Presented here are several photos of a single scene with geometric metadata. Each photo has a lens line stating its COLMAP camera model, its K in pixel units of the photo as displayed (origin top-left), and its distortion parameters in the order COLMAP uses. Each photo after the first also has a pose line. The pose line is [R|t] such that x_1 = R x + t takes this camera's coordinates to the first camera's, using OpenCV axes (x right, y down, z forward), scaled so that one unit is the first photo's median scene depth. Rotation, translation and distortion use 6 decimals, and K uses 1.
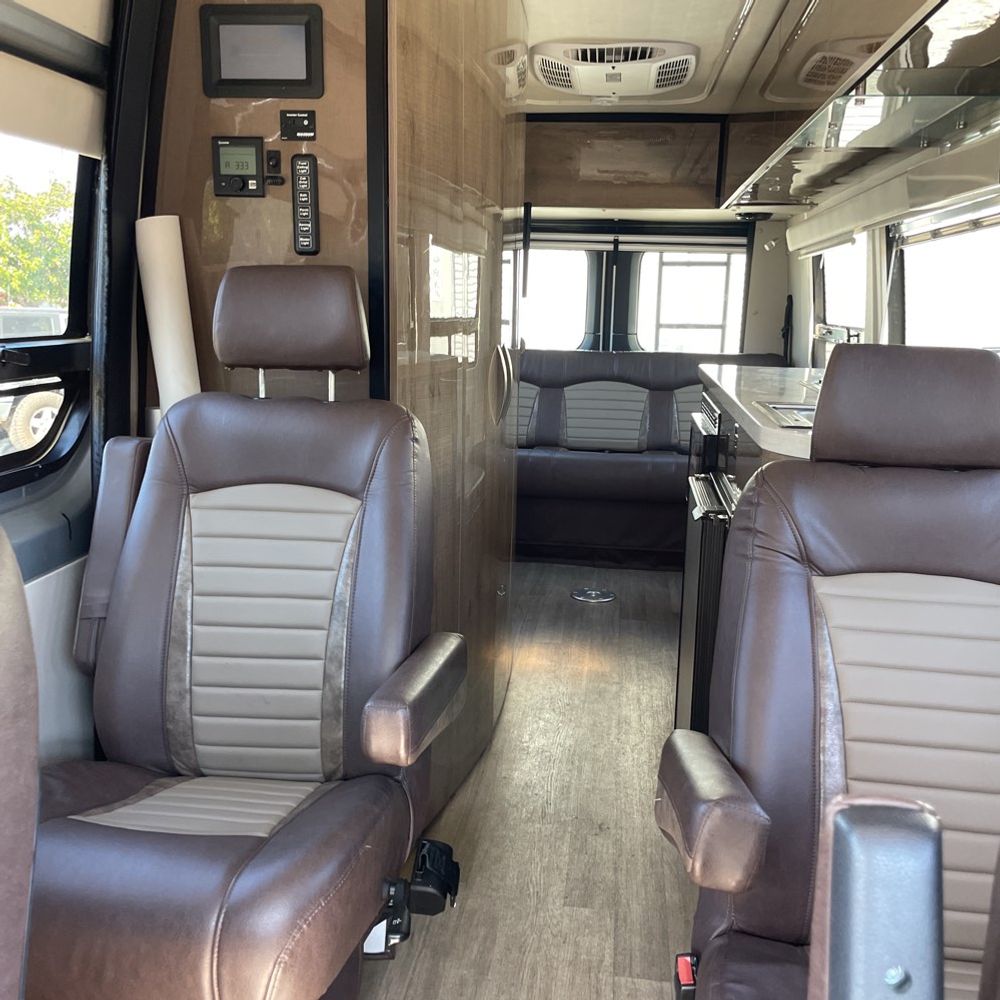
lens RADIAL K [[1020.5, 0, 514.0], [0, 1020.5, 517.8], [0, 0, 1]] dist [0.109154, -0.157162]
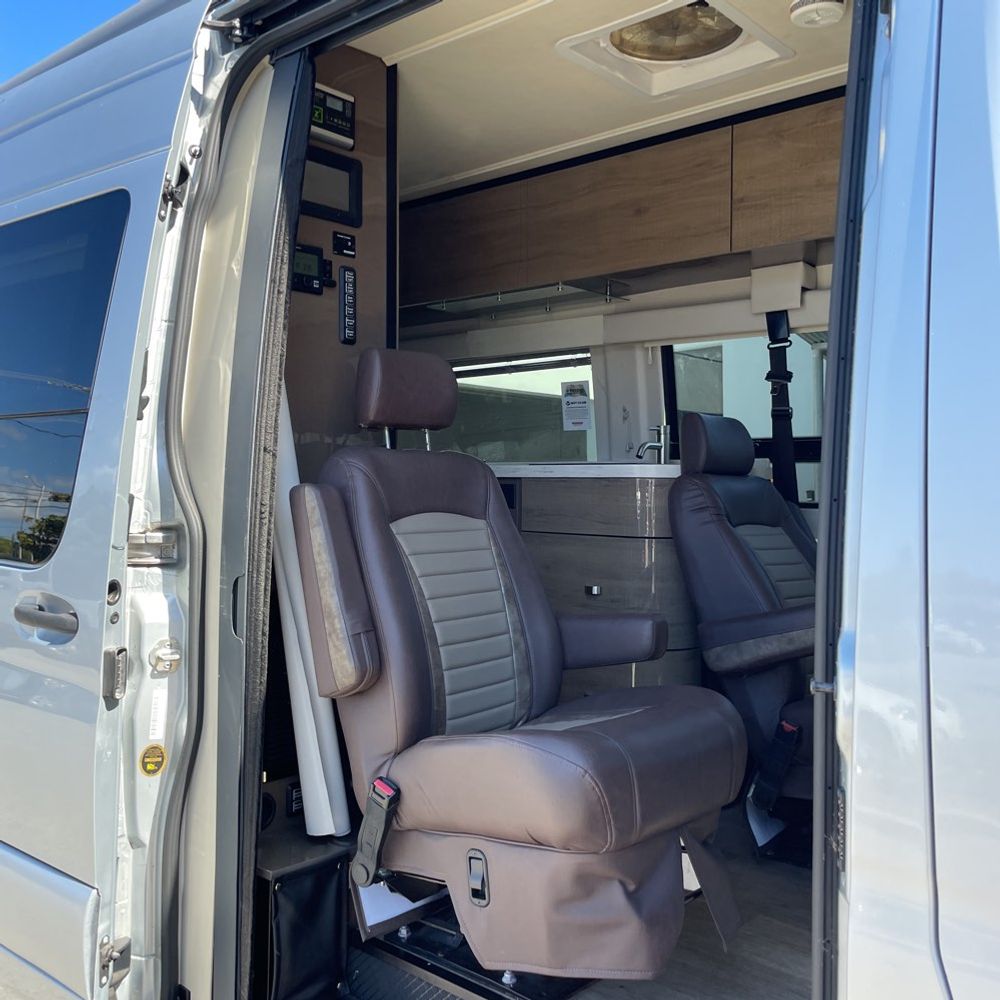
lens RADIAL K [[1020.5, 0, 514.0], [0, 1020.5, 517.8], [0, 0, 1]] dist [0.109154, -0.157162]
pose [[0.567993, -0.042428, 0.821939, -1.140227], [0.184318, 0.979862, -0.076792, 0.084025], [-0.802129, 0.195116, 0.564375, 0.186834]]
